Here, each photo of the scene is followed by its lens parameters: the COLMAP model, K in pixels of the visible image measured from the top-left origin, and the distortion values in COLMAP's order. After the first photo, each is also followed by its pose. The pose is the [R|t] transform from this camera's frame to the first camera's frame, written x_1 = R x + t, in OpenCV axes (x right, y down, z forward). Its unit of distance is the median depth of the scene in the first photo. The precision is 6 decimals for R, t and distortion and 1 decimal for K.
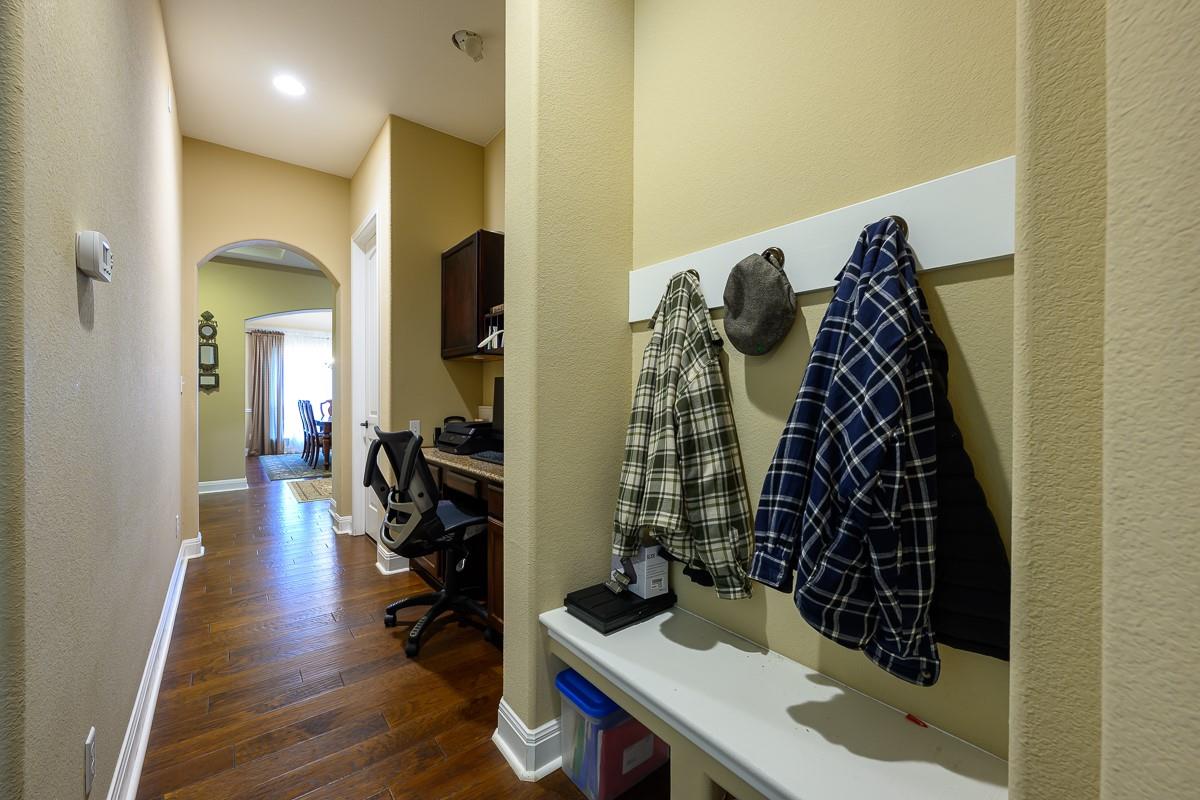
lens RADIAL K [[472.6, 0, 599.4], [0, 472.6, 397.9], [0, 0, 1]] dist [-0.000990, 0.000373]
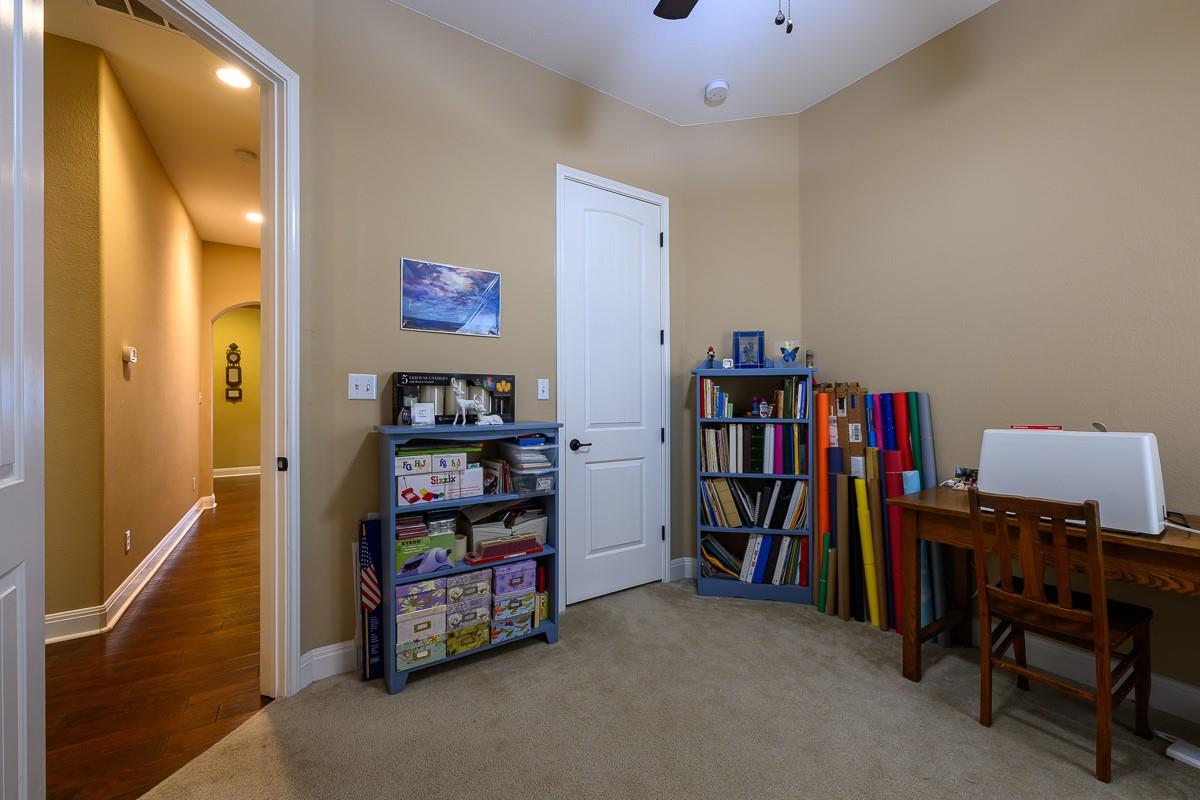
lens RADIAL K [[472.6, 0, 600.6], [0, 472.6, 401.8], [0, 0, 1]] dist [-0.000990, 0.000373]
pose [[0.996507, -0.004711, -0.083373, 0.342973], [0.004038, 0.999958, -0.008239, 0.002156], [0.083408, 0.007873, 0.996484, -0.273157]]
